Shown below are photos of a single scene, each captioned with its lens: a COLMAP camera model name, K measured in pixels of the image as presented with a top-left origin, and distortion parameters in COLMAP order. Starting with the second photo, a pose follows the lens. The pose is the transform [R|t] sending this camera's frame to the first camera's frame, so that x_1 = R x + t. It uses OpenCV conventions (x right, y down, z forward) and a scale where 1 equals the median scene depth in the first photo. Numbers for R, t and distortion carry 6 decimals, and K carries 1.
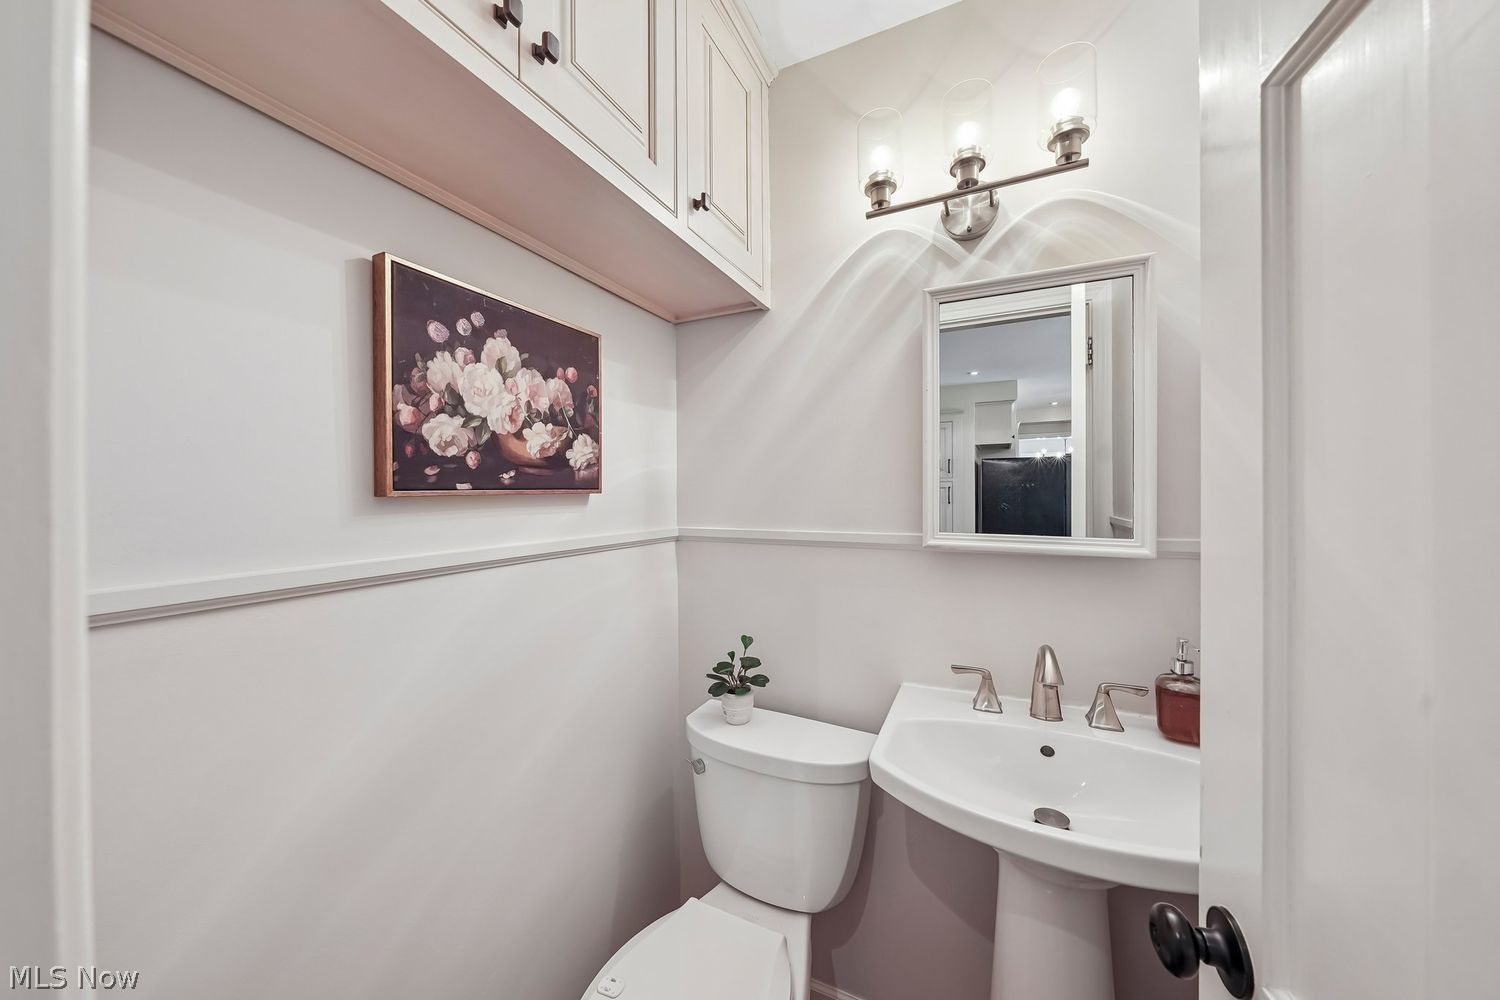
lens RADIAL K [[521.5, 0, 749.8], [0, 521.5, 499.0], [0, 0, 1]] dist [-0.001361, 0.000137]
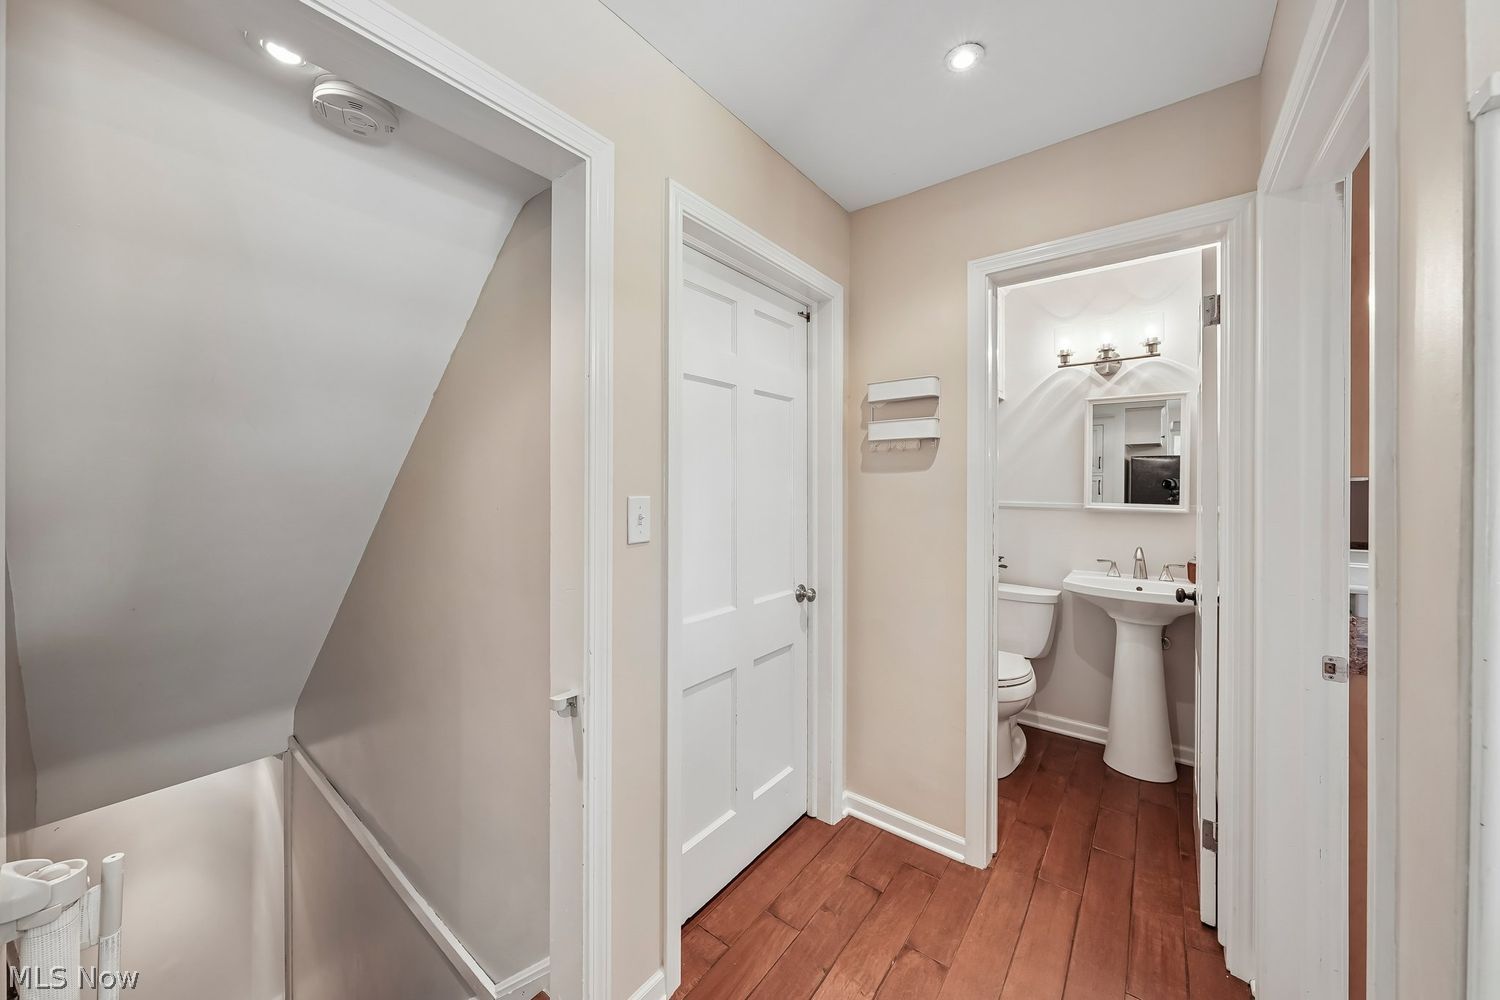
lens RADIAL K [[521.5, 0, 743.8], [0, 521.5, 488.3], [0, 0, 1]] dist [-0.001361, 0.000137]
pose [[0.971940, 0.009139, -0.235052, -0.588753], [-0.009039, 0.999958, 0.001500, 0.008052], [0.235056, 0.000667, 0.971982, -1.596564]]
